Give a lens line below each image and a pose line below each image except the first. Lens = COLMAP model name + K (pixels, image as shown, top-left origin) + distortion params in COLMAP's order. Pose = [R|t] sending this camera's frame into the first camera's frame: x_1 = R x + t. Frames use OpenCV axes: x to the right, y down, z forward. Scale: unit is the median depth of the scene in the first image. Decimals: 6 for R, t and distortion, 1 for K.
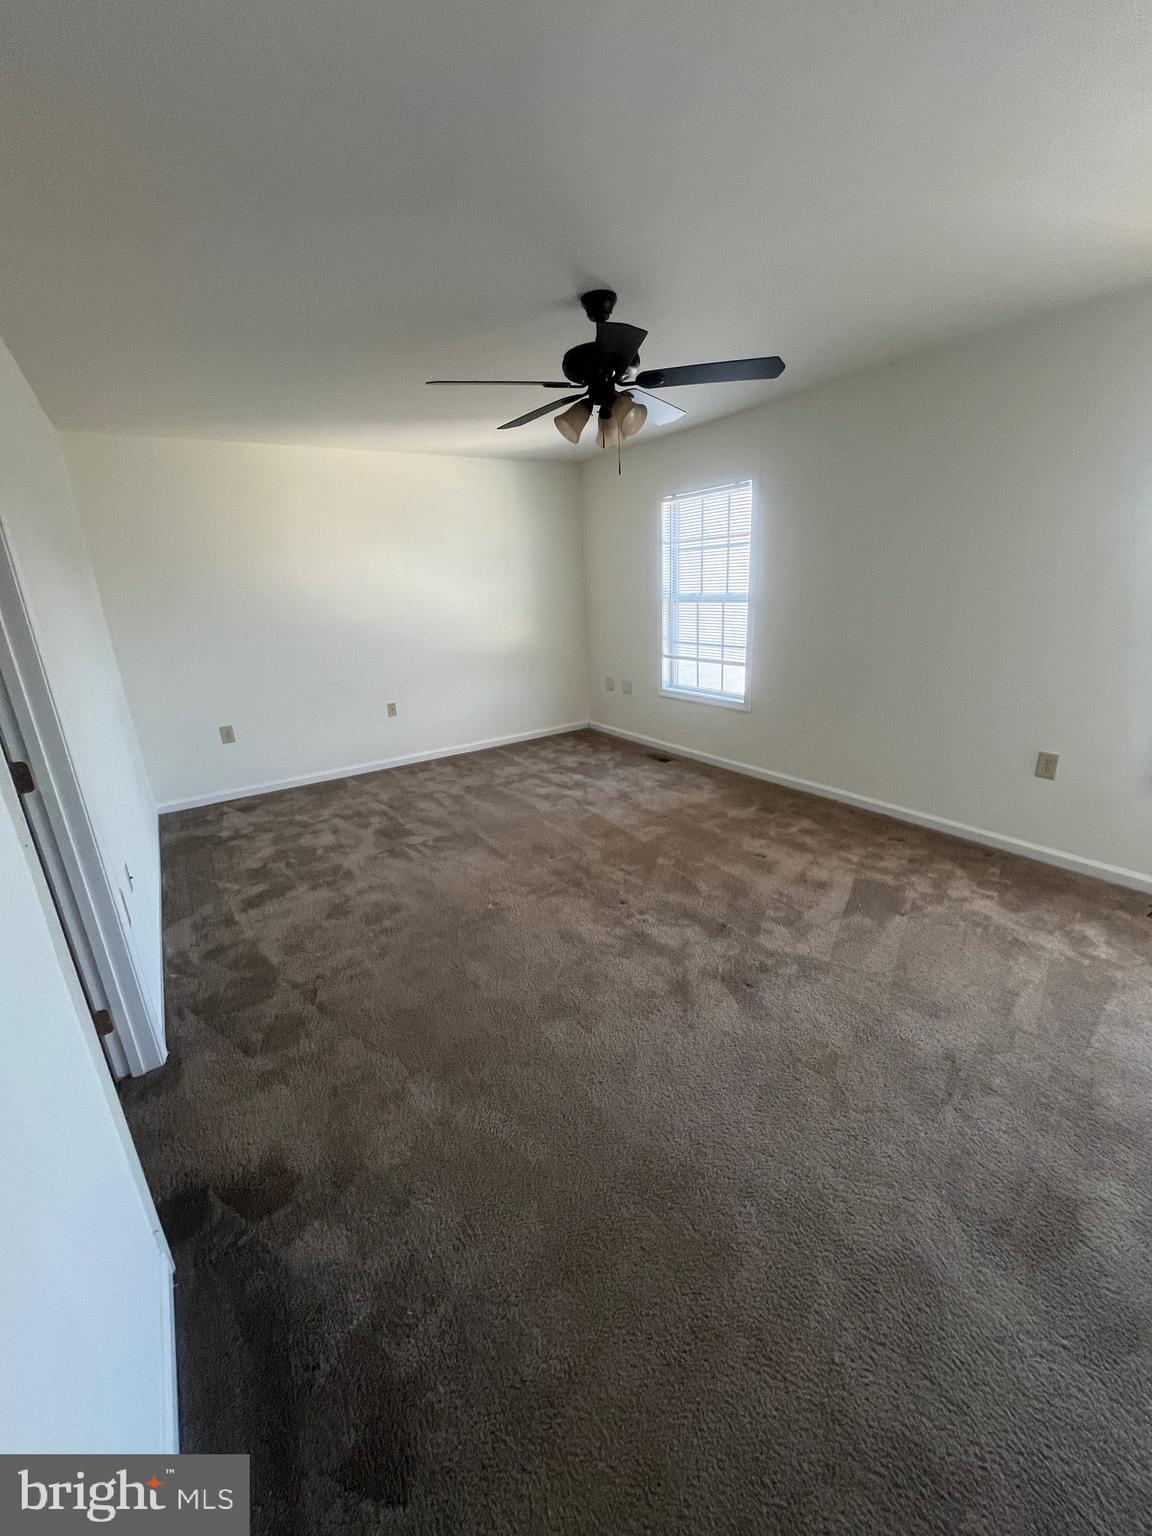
lens RADIAL K [[617.4, 0, 569.5], [0, 617.4, 768.1], [0, 0, 1]] dist [-0.002894, -0.000142]
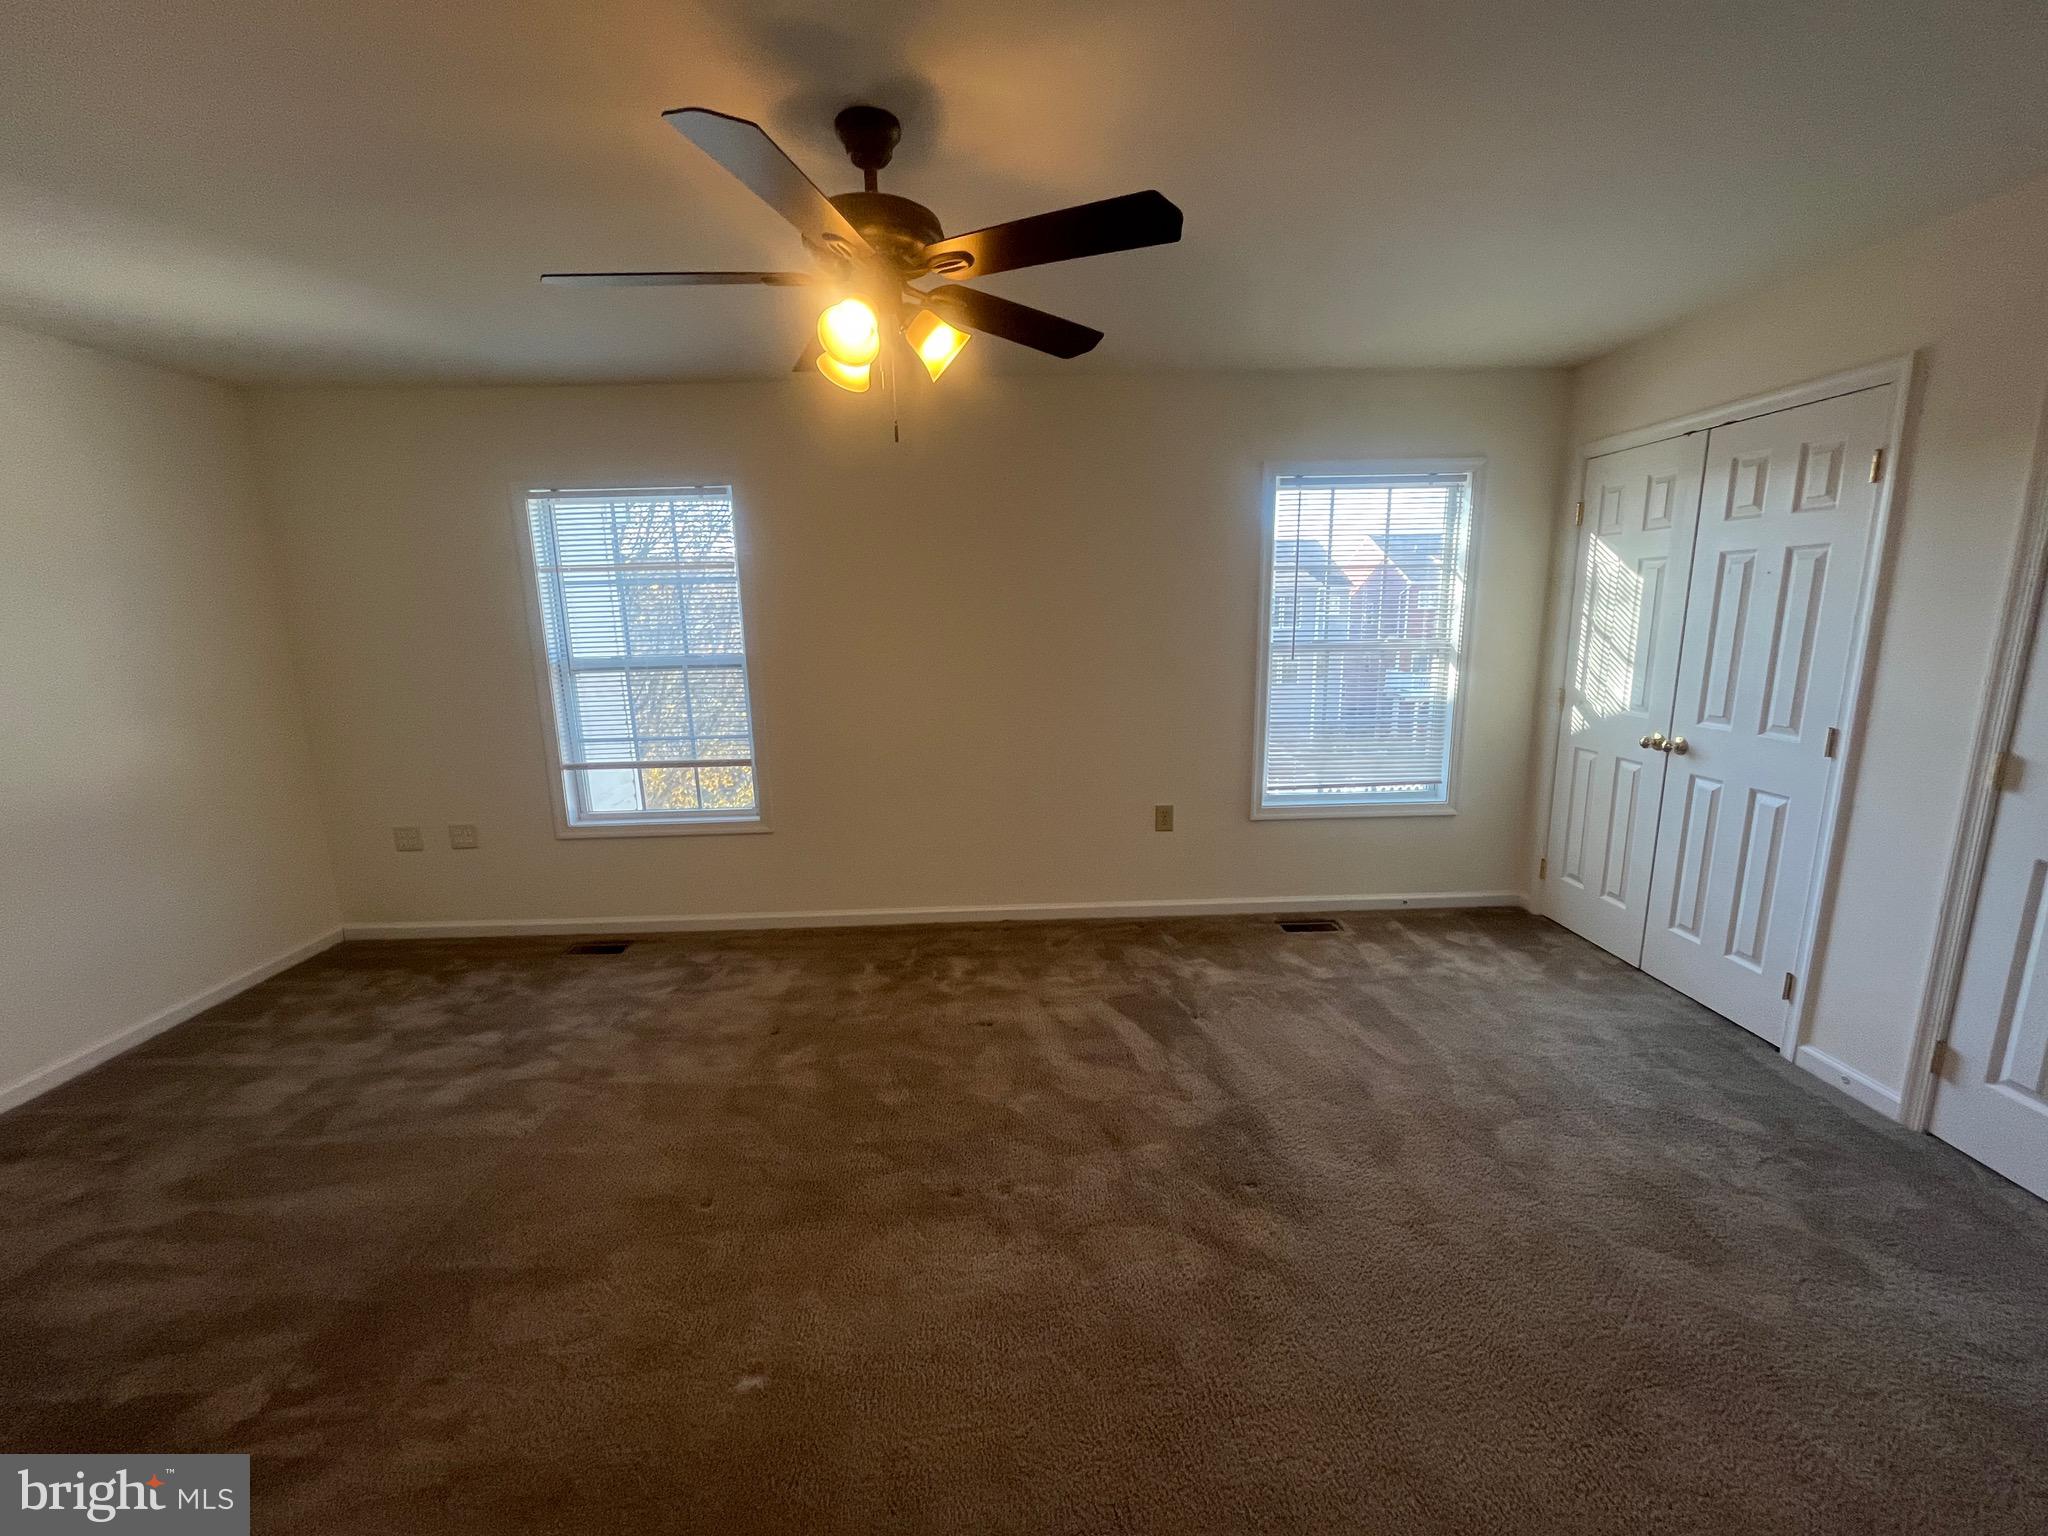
lens RADIAL K [[823.2, 0, 1024.1], [0, 823.2, 772.5], [0, 0, 1]] dist [-0.002894, -0.000142]
pose [[0.523216, -0.129893, 0.842243, -0.288386], [0.246580, 0.969115, -0.003720, -0.082261], [-0.815748, 0.209626, 0.539085, 0.302651]]
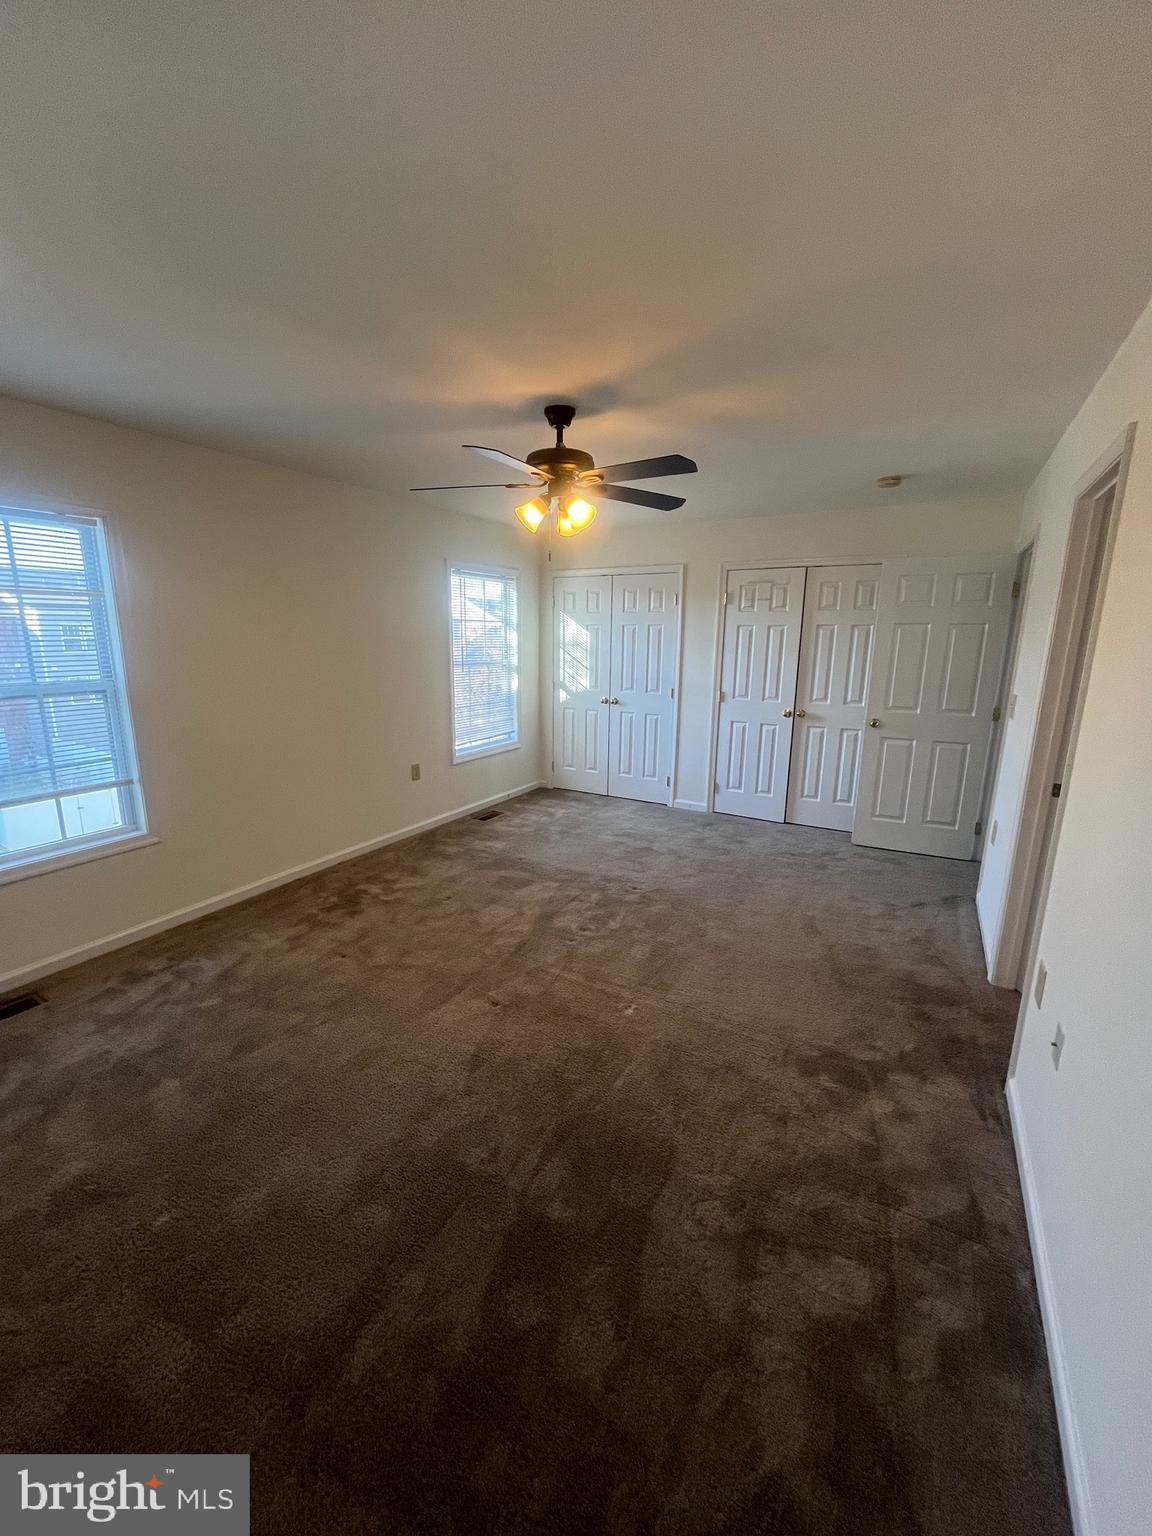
lens RADIAL K [[617.4, 0, 569.5], [0, 617.4, 768.1], [0, 0, 1]] dist [-0.002894, -0.000142]
pose [[-0.451809, -0.147100, 0.879903, -0.527649], [0.273860, 0.915820, 0.293725, -0.244393], [-0.849040, 0.373678, -0.373491, 0.824441]]
